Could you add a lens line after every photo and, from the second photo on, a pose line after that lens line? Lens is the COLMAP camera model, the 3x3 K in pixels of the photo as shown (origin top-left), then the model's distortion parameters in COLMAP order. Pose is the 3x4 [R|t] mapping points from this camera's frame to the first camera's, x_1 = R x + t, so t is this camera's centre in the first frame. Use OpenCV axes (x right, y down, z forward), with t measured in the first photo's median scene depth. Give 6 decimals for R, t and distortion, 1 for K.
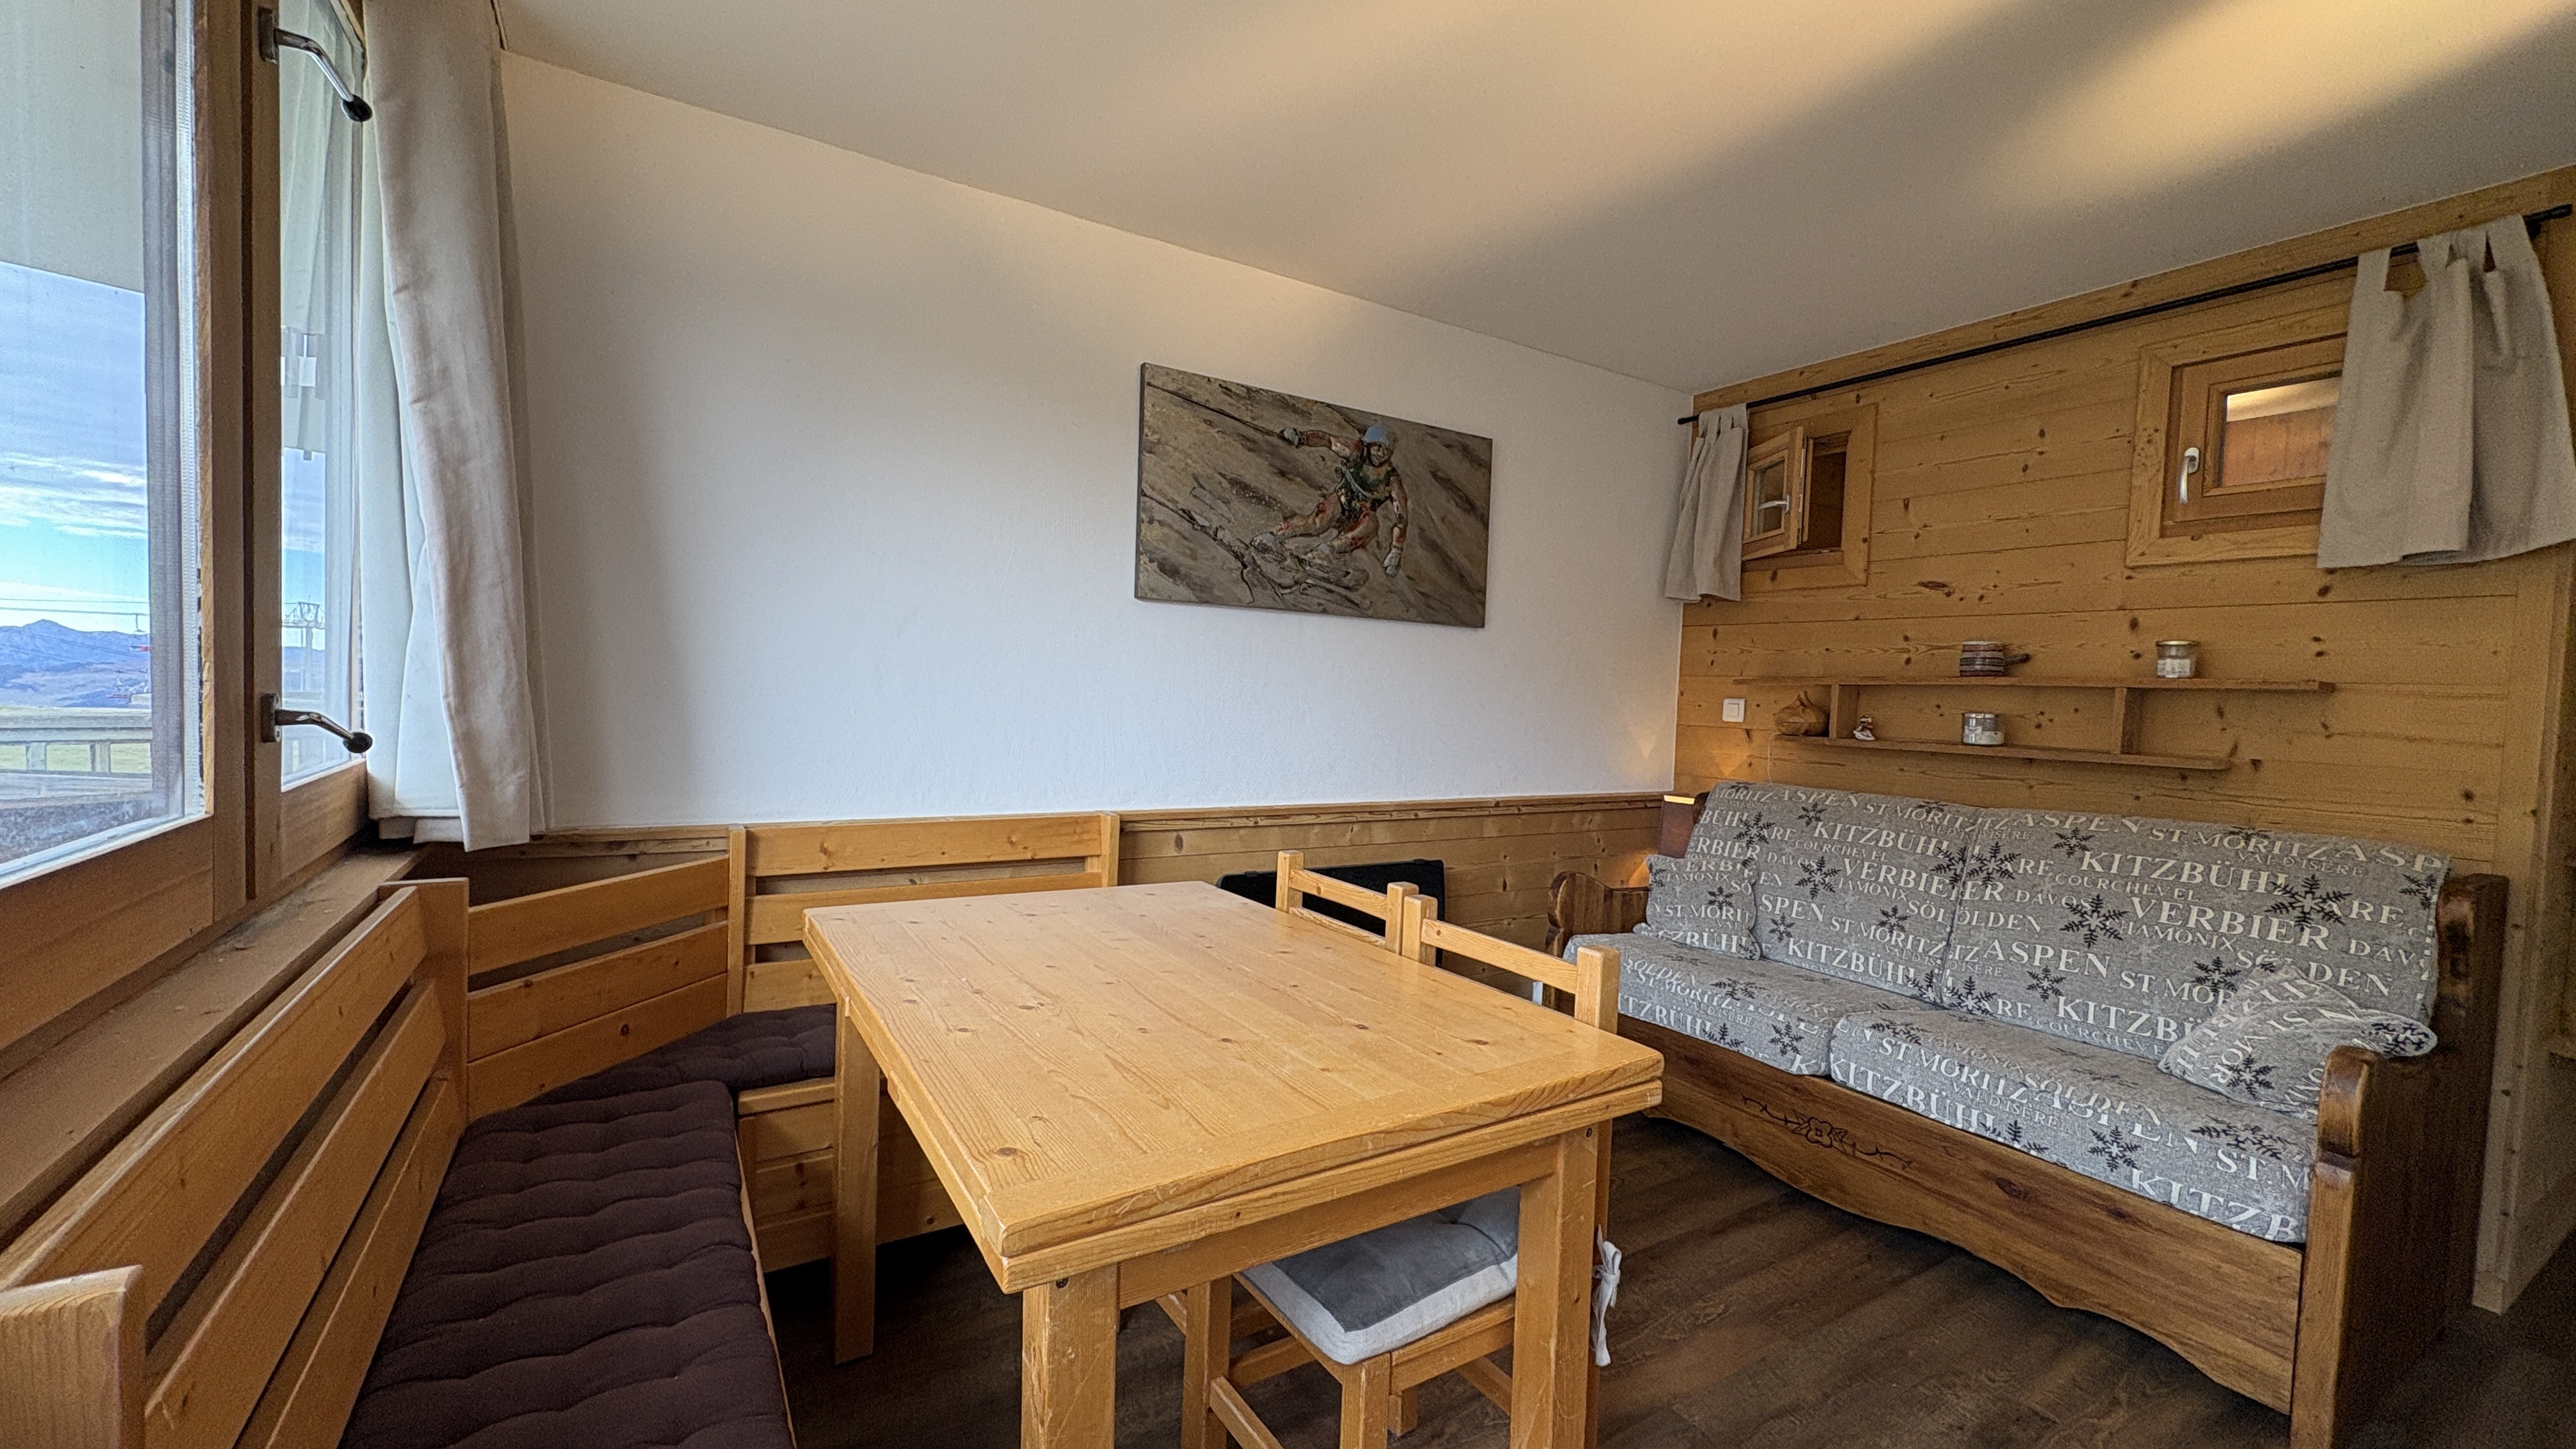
lens RADIAL K [[1022.8, 0, 1288.0], [0, 1022.8, 729.0], [0, 0, 1]] dist [0.000168, 0.000171]
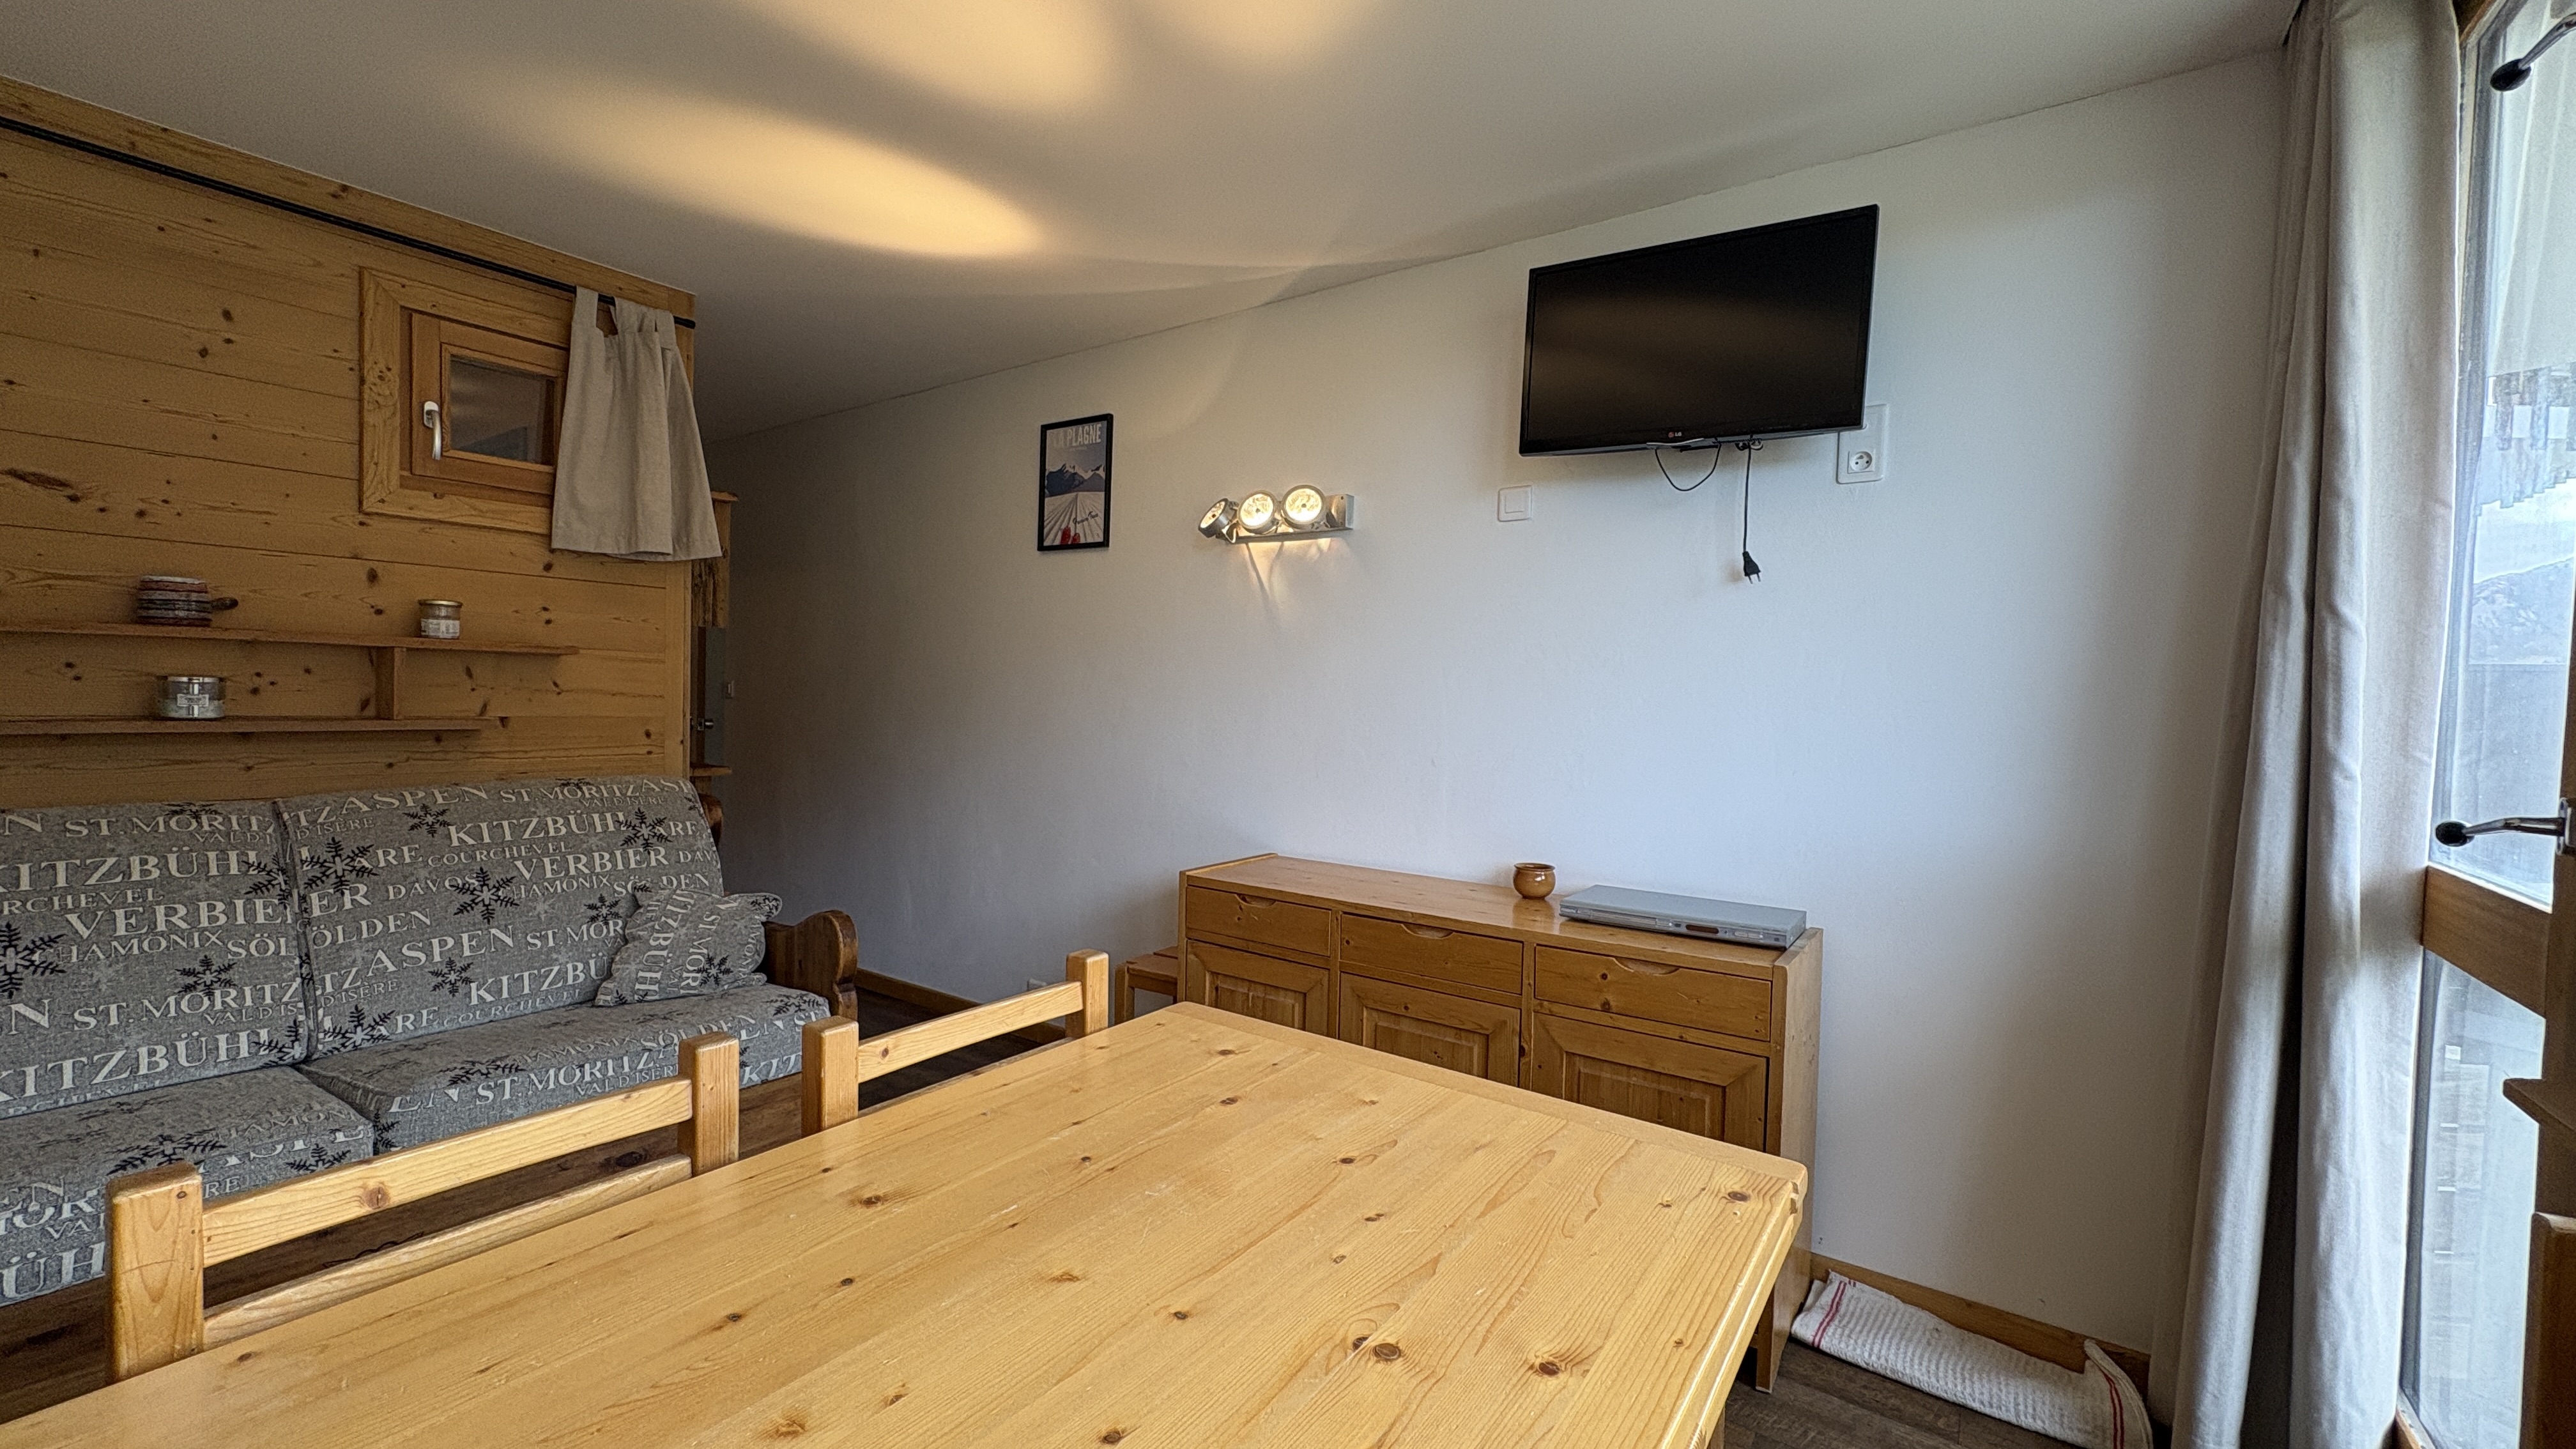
lens RADIAL K [[1022.8, 0, 1289.2], [0, 1022.8, 729.7], [0, 0, 1]] dist [0.000168, 0.000171]
pose [[-0.386024, -0.074493, 0.919476, -0.356811], [-0.002835, 0.996825, 0.079570, -0.043522], [-0.922484, 0.028109, -0.385010, 0.638274]]
